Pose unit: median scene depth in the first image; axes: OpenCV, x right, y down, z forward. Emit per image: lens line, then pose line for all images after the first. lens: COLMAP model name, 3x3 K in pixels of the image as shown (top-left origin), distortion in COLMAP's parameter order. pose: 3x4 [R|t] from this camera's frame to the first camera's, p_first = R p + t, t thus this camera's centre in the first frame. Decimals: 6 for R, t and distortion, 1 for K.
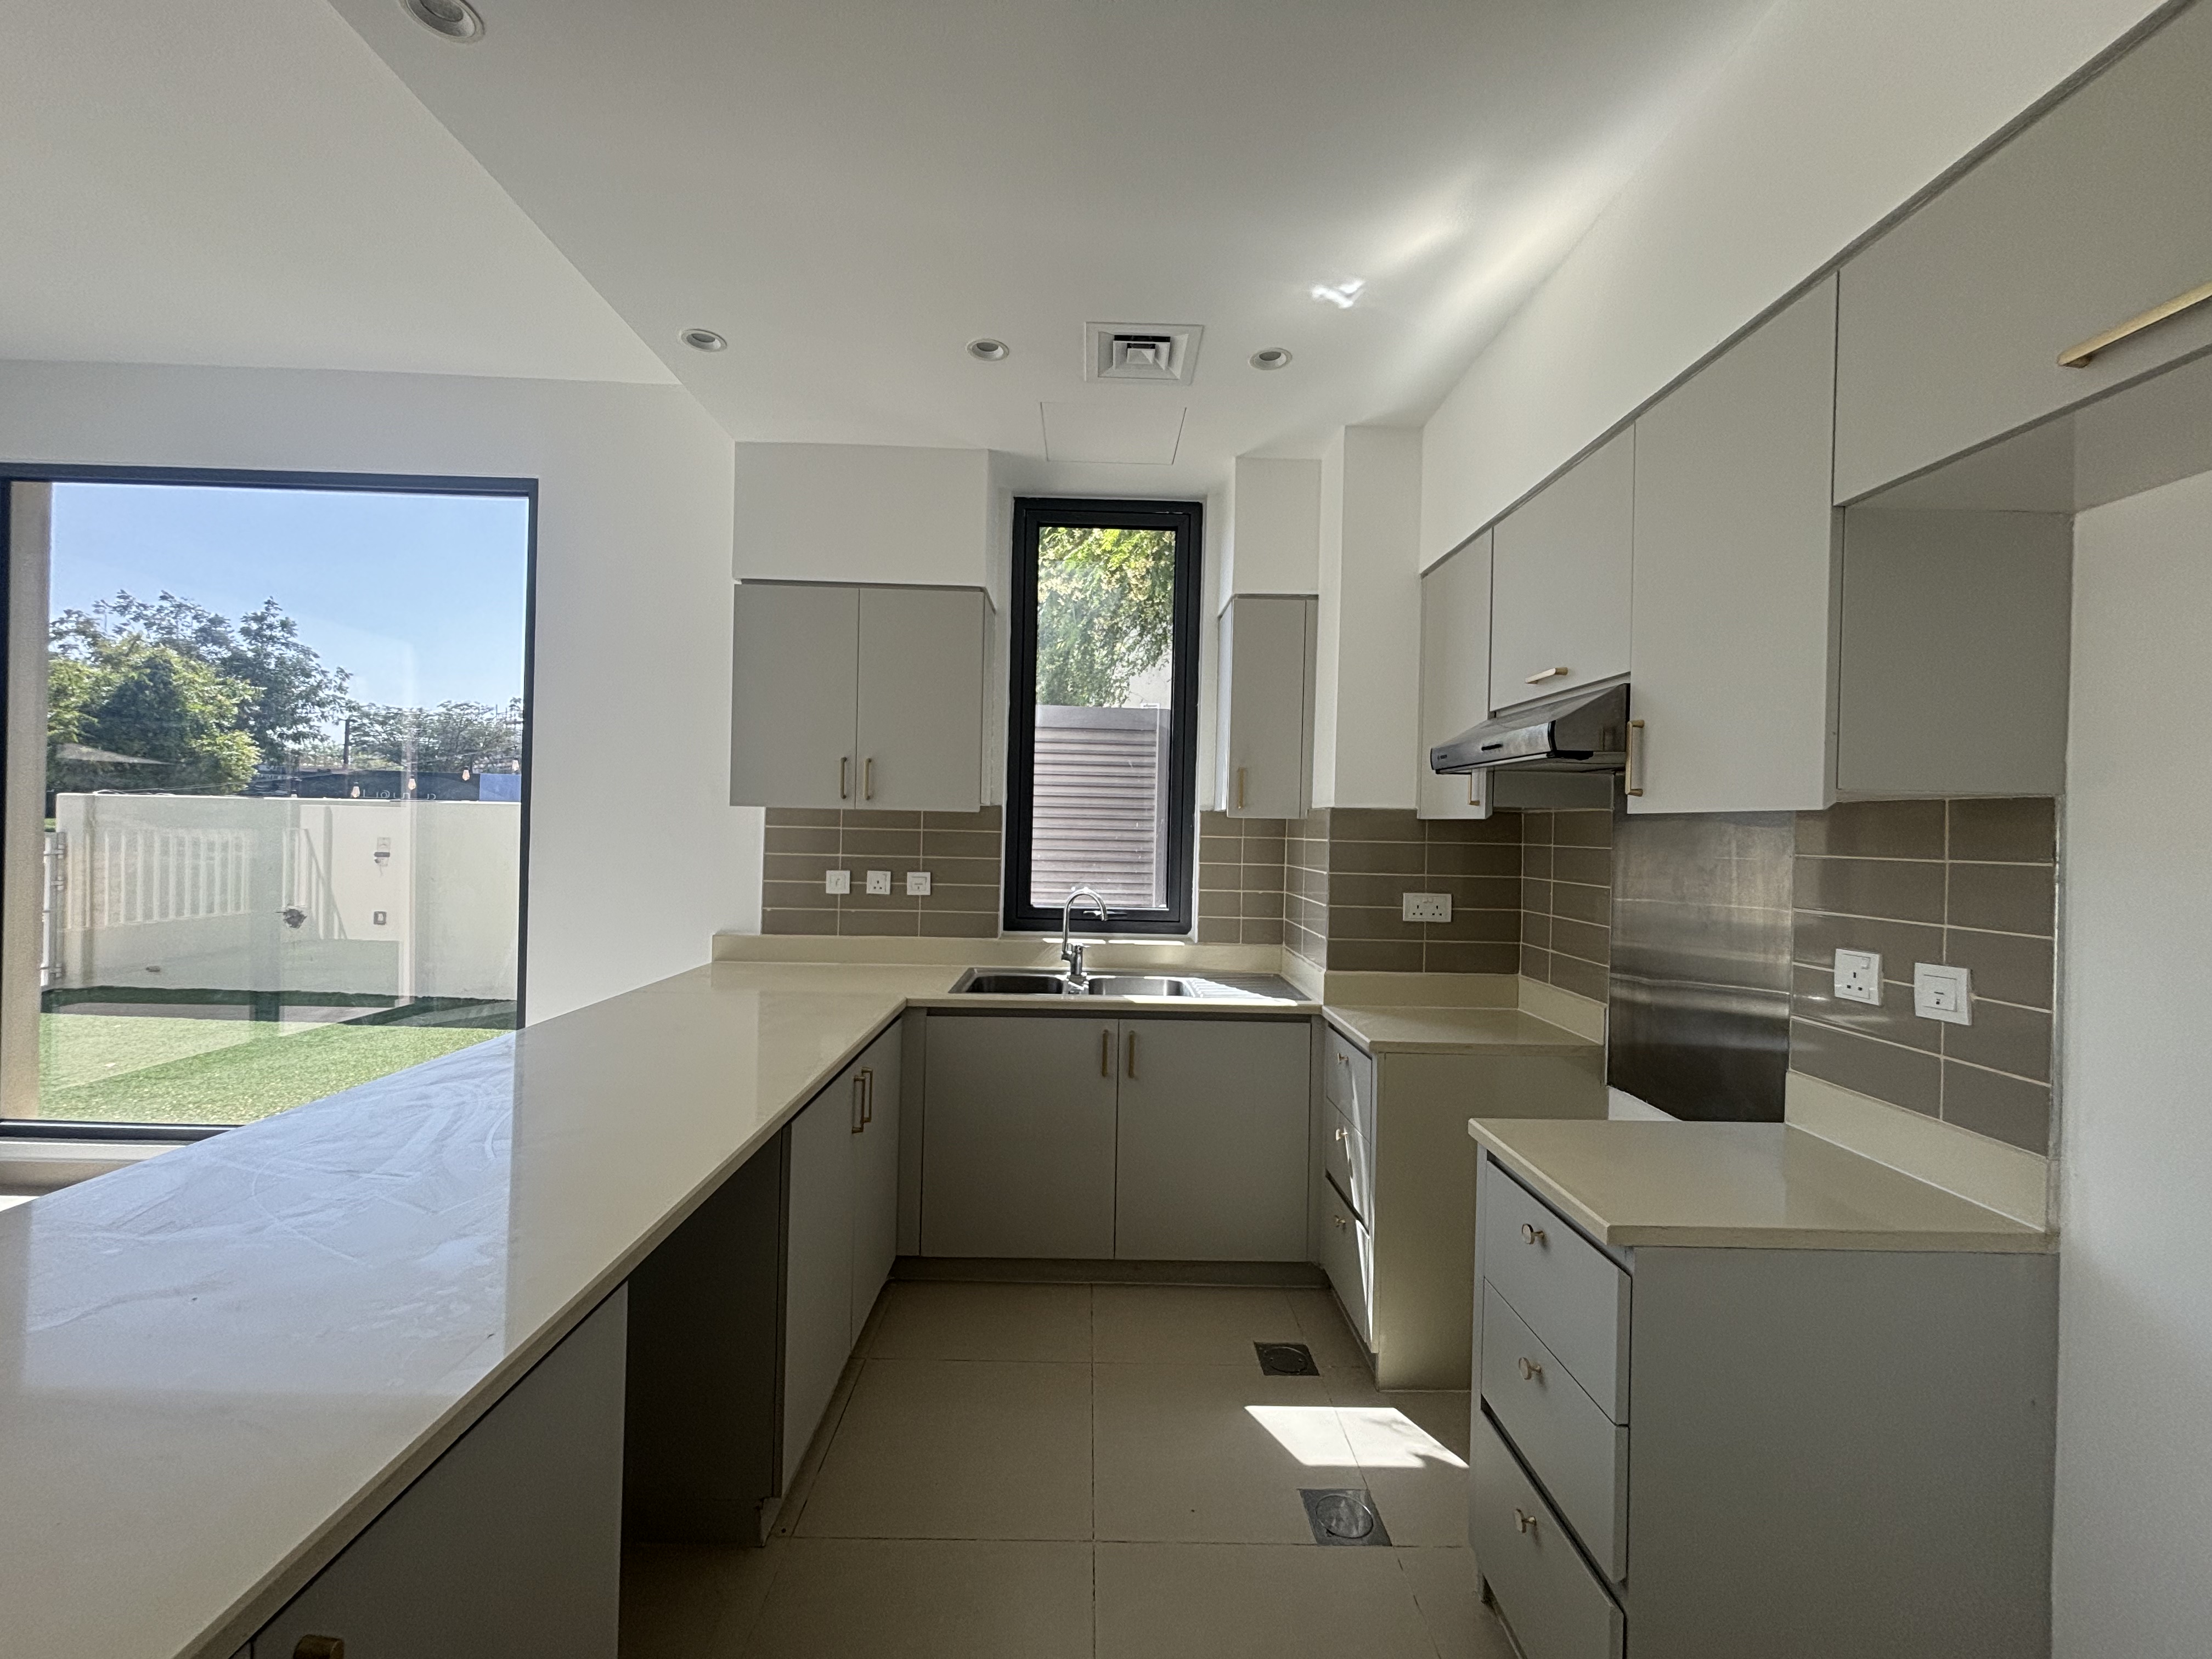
lens RADIAL K [[885.3, 0, 1102.5], [0, 885.3, 830.7], [0, 0, 1]] dist [0.018122, 0.000049]
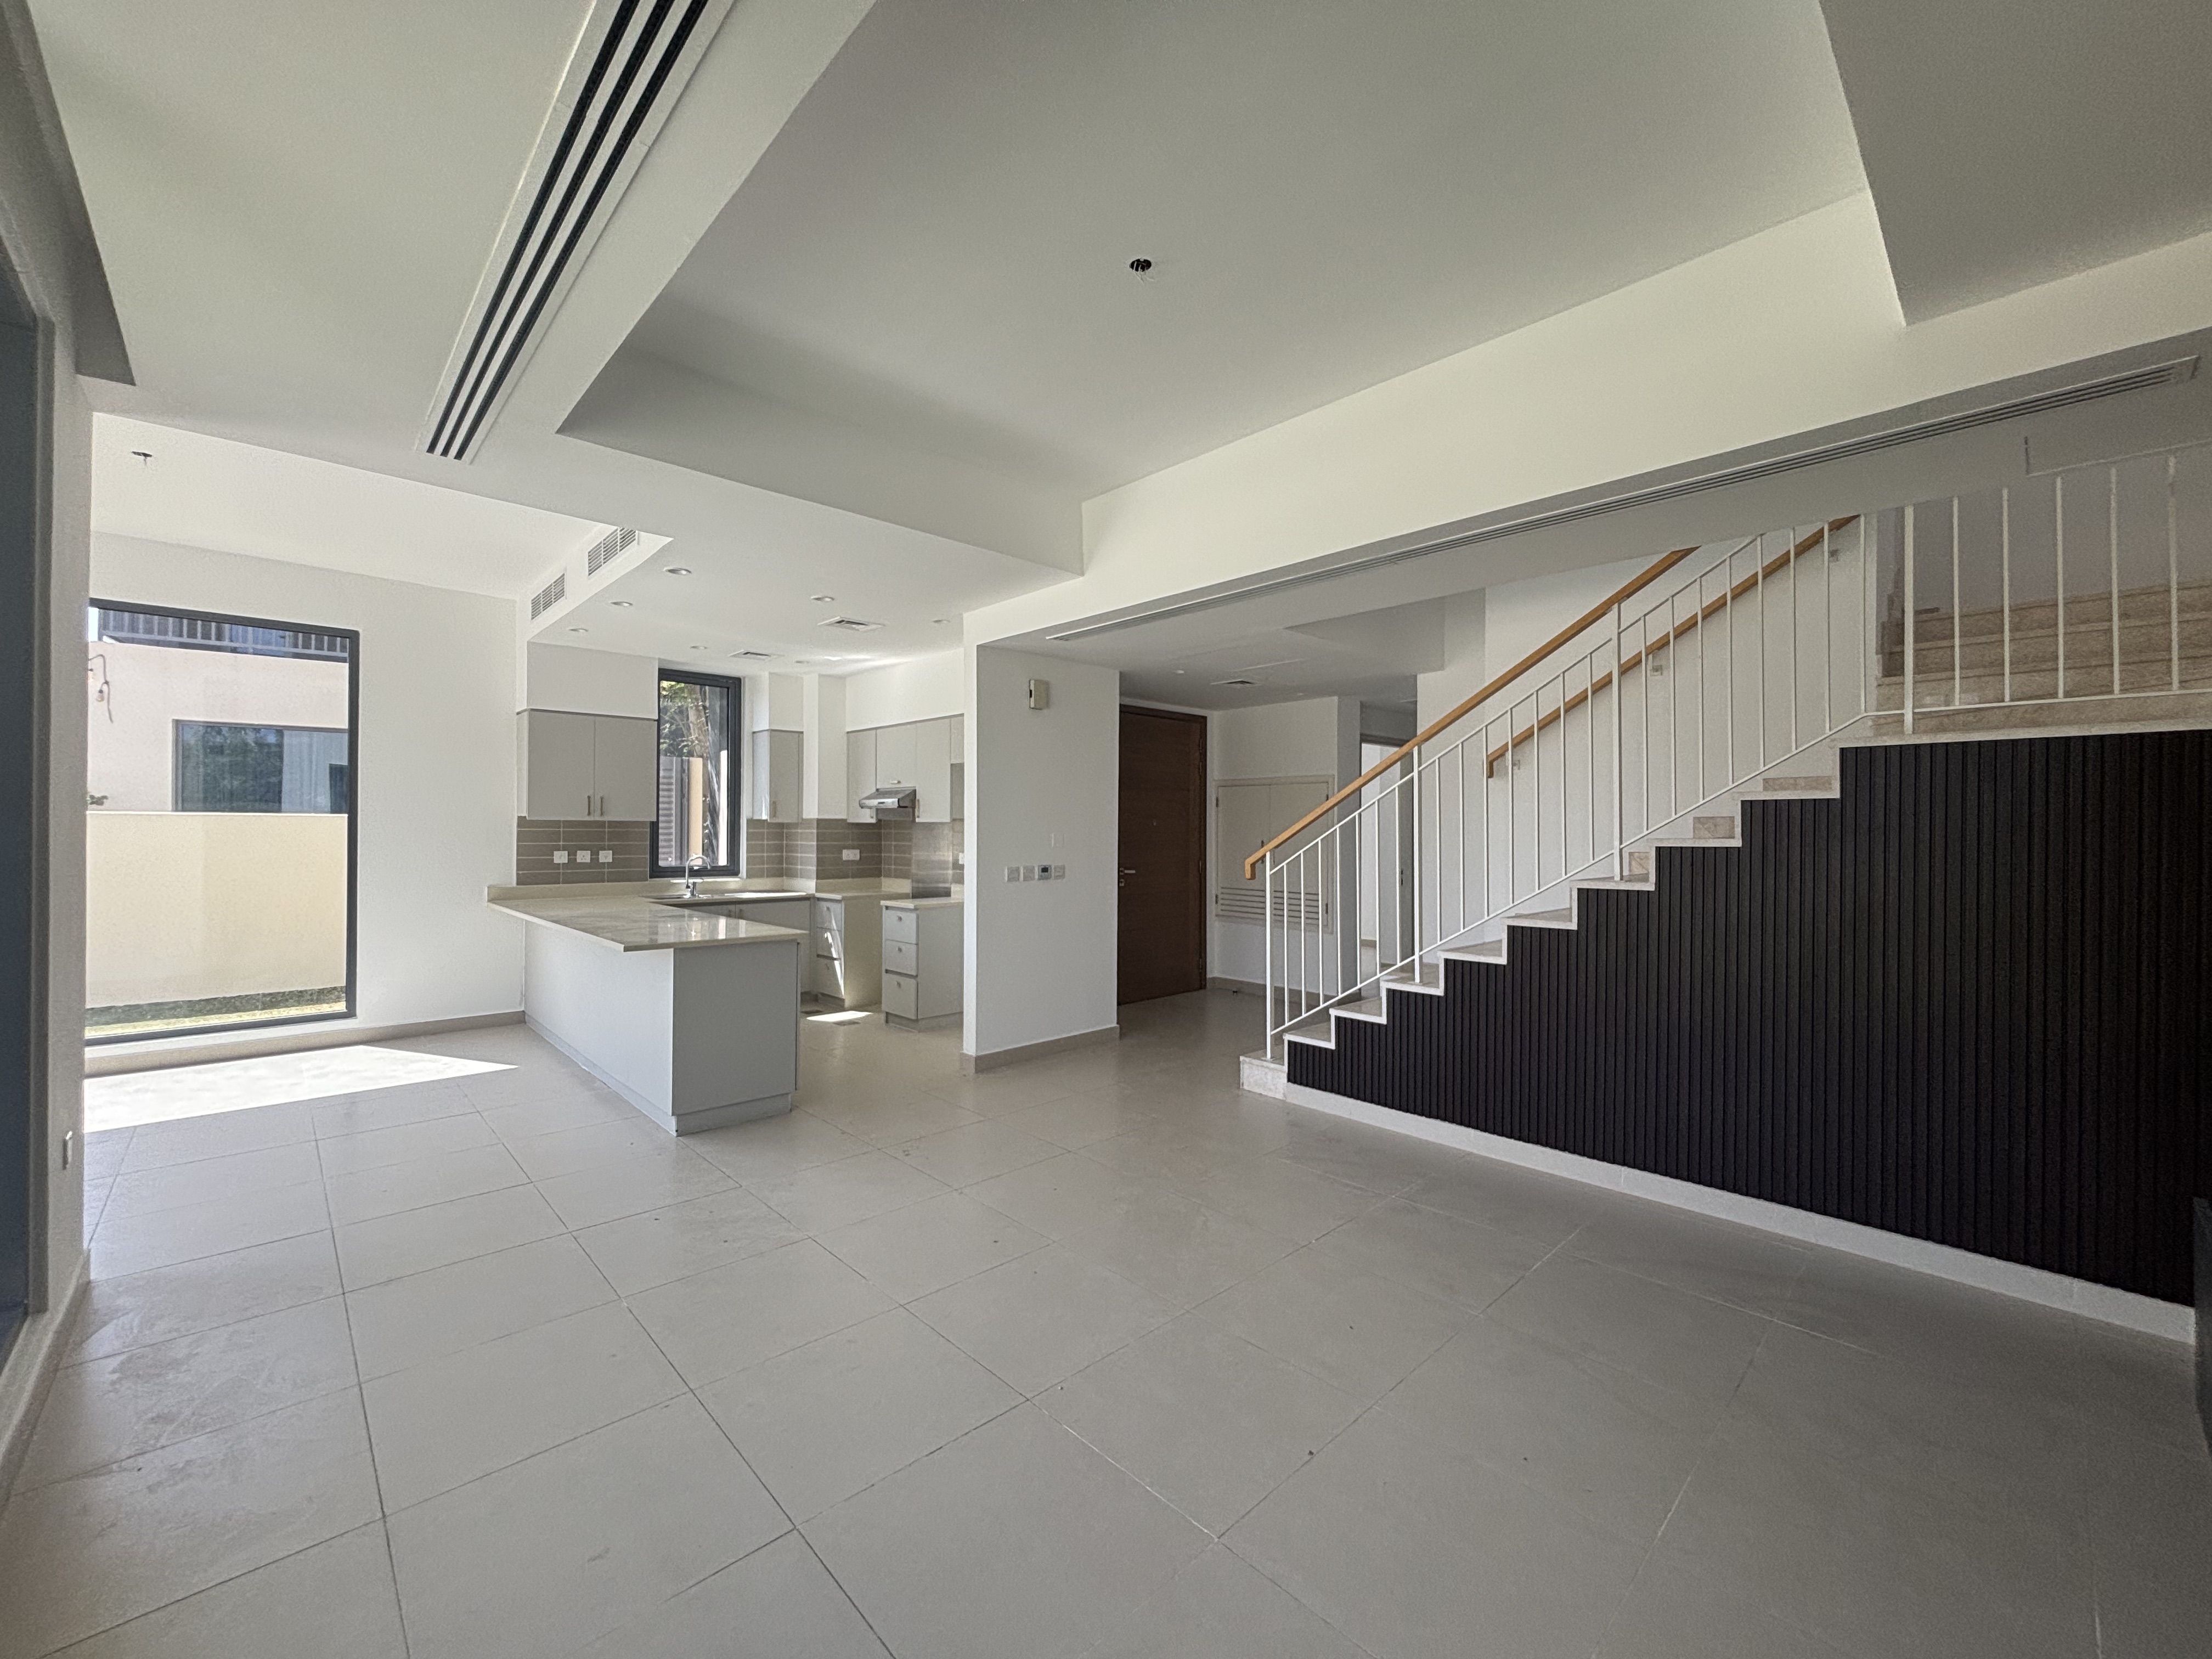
lens RADIAL K [[885.3, 0, 1104.7], [0, 885.3, 828.6], [0, 0, 1]] dist [0.018122, 0.000049]
pose [[0.733112, -0.015635, 0.679928, -0.822079], [0.012208, 0.999877, 0.009829, -0.010604], [-0.679998, 0.001095, 0.733213, -1.371826]]
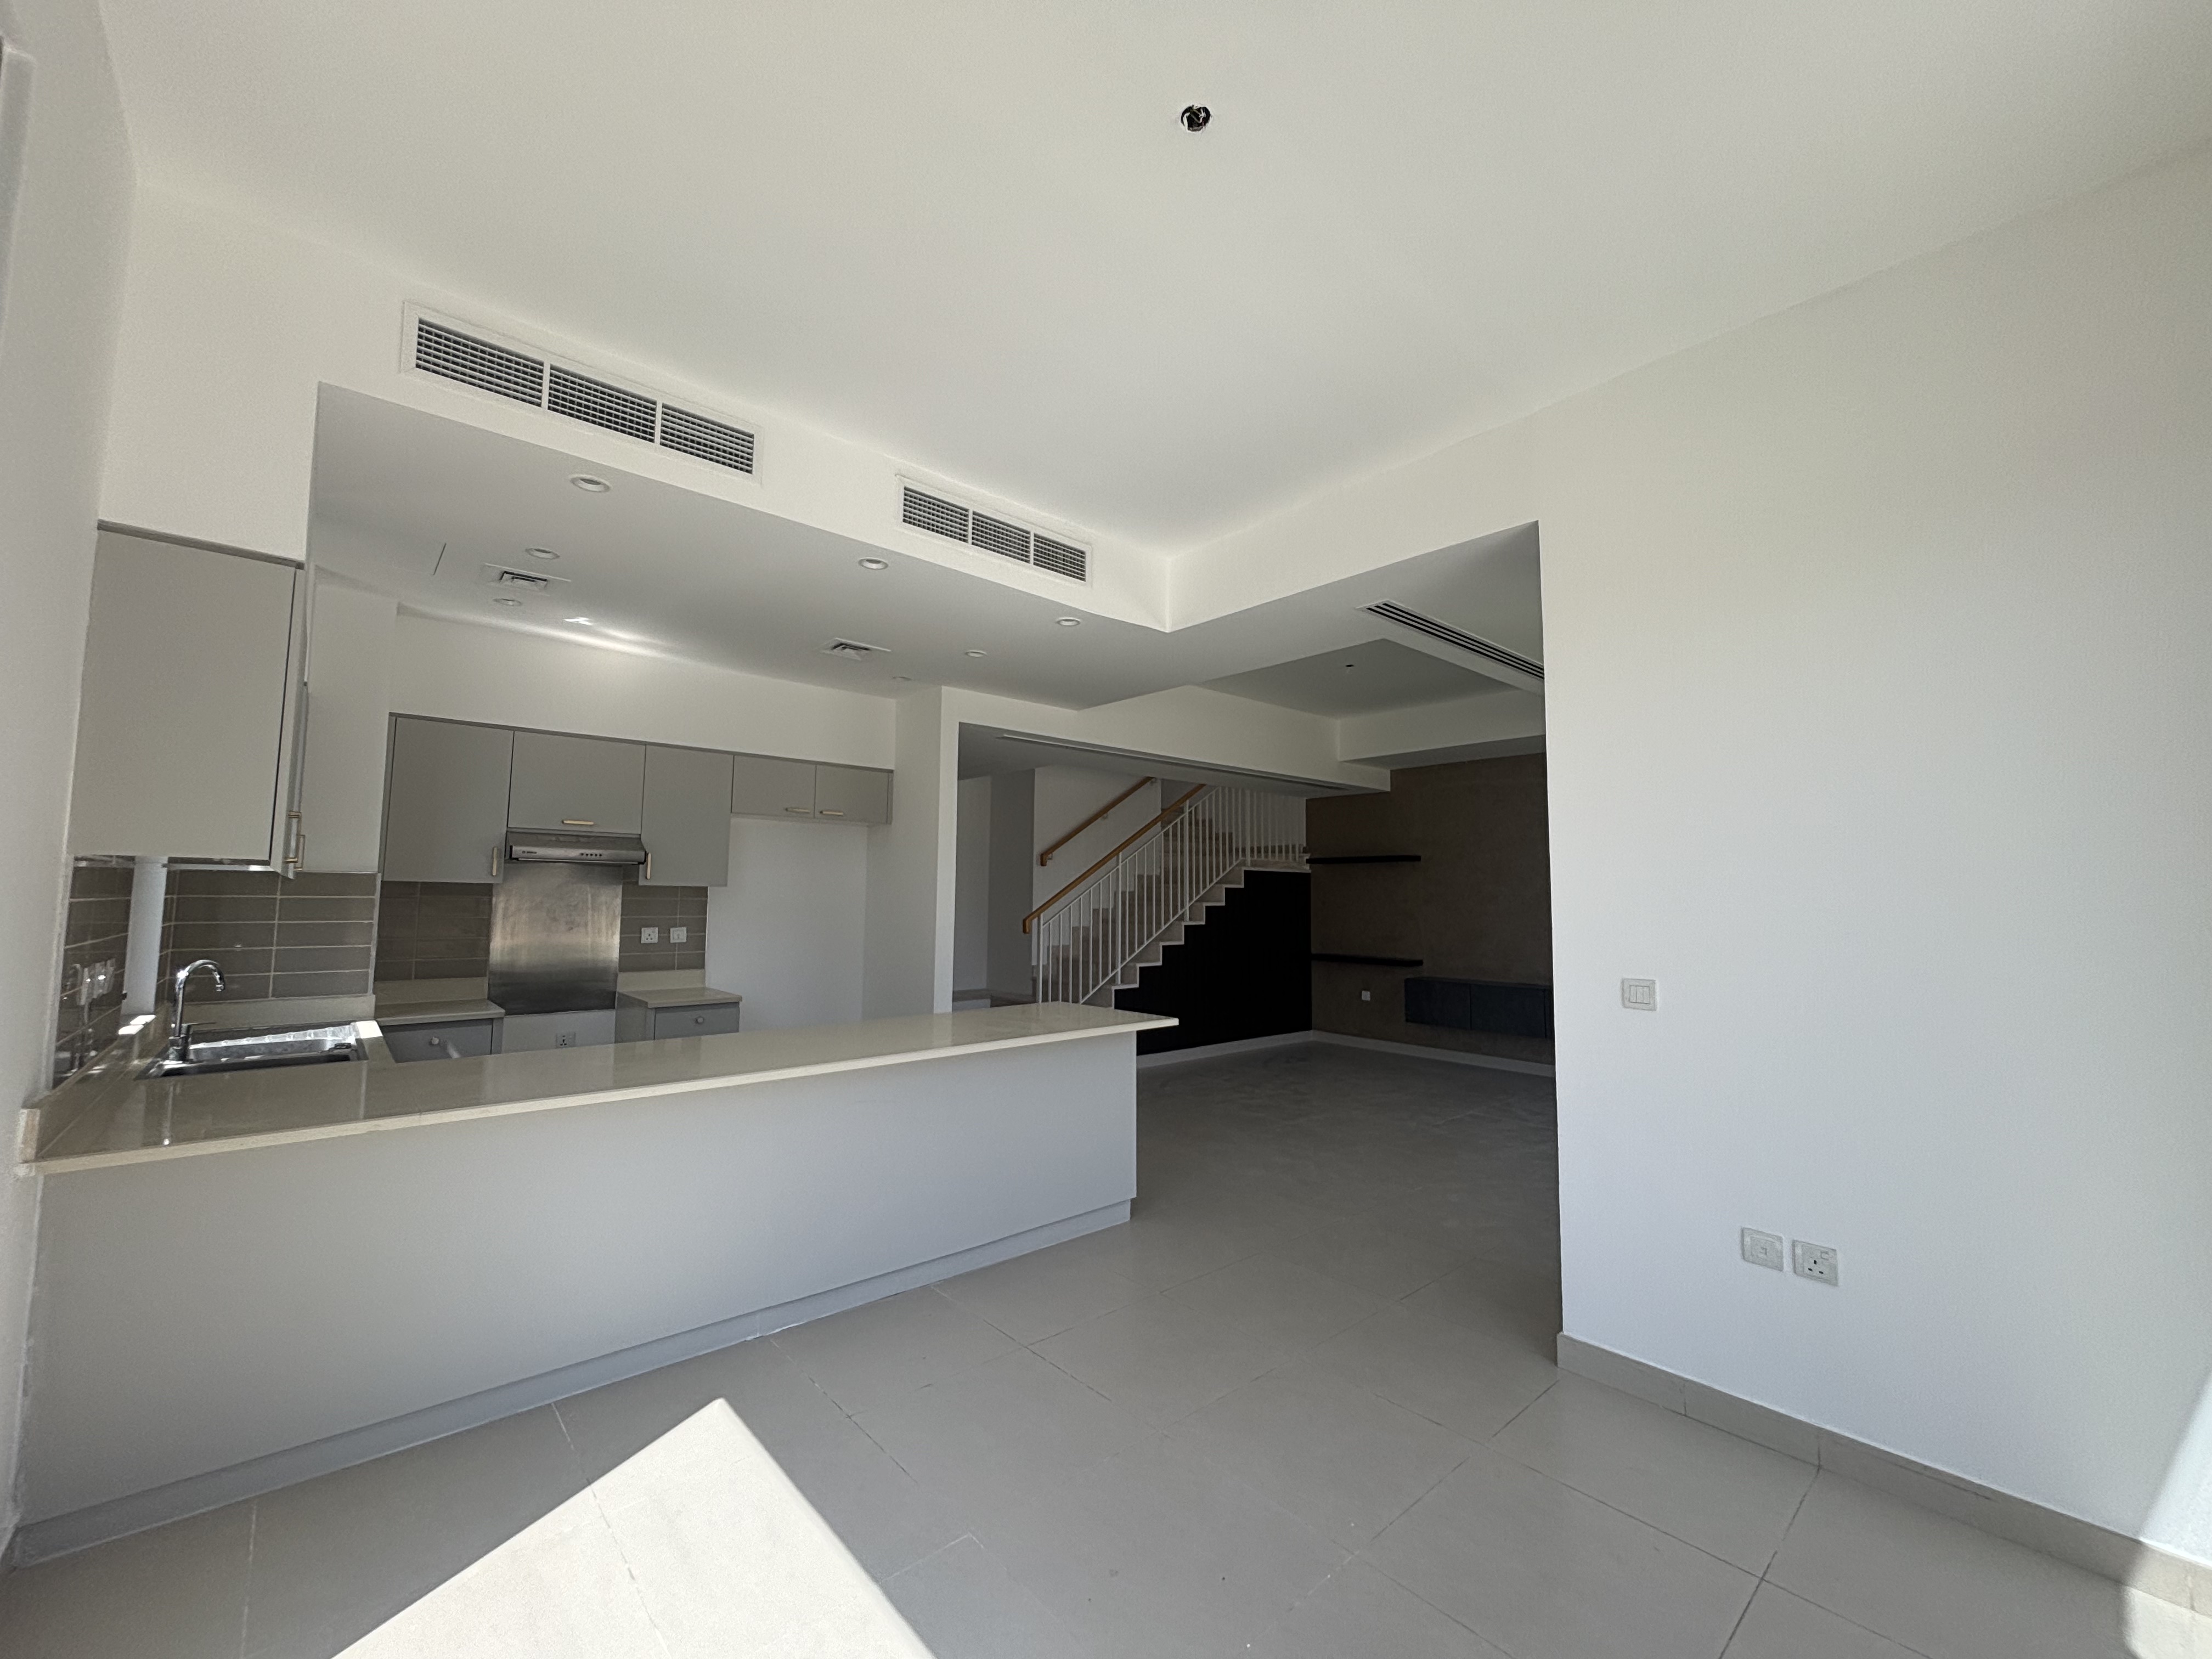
lens RADIAL K [[885.3, 0, 1105.6], [0, 885.3, 826.5], [0, 0, 1]] dist [0.018122, 0.000049]
pose [[-0.656384, 0.023998, 0.754045, -2.309334], [-0.025982, 0.998182, -0.054385, -0.085686], [-0.753979, -0.055289, -0.654567, 1.631912]]
